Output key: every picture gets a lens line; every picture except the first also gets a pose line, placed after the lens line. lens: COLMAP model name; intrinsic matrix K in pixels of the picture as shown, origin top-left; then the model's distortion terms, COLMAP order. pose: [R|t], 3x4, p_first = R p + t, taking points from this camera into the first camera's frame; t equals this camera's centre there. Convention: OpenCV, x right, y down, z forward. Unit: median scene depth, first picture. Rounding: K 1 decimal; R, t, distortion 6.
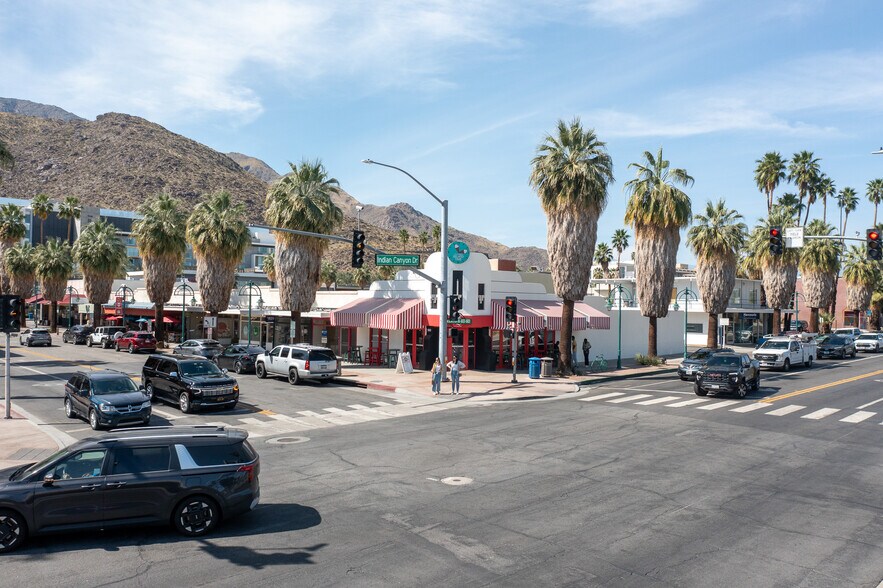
lens RADIAL K [[691.4, 0, 441.5], [0, 691.4, 294.0], [0, 0, 1]] dist [-0.036348, 0.000982]
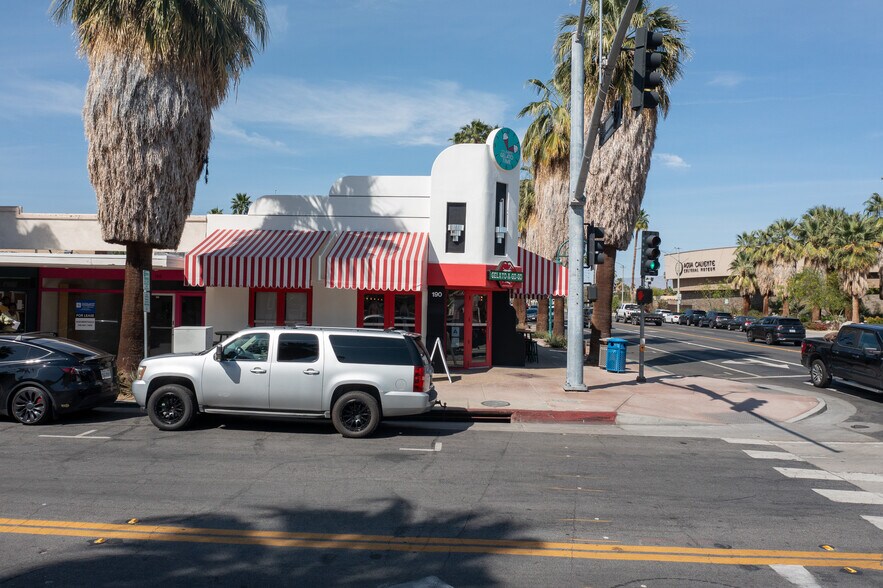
lens RADIAL K [[691.4, 0, 441.5], [0, 691.4, 294.0], [0, 0, 1]] dist [-0.036348, 0.000982]
pose [[0.735201, 0.010523, 0.677767, -0.373654], [-0.020399, 0.999770, 0.006605, 0.049830], [-0.677542, -0.018682, 0.735247, 0.639428]]
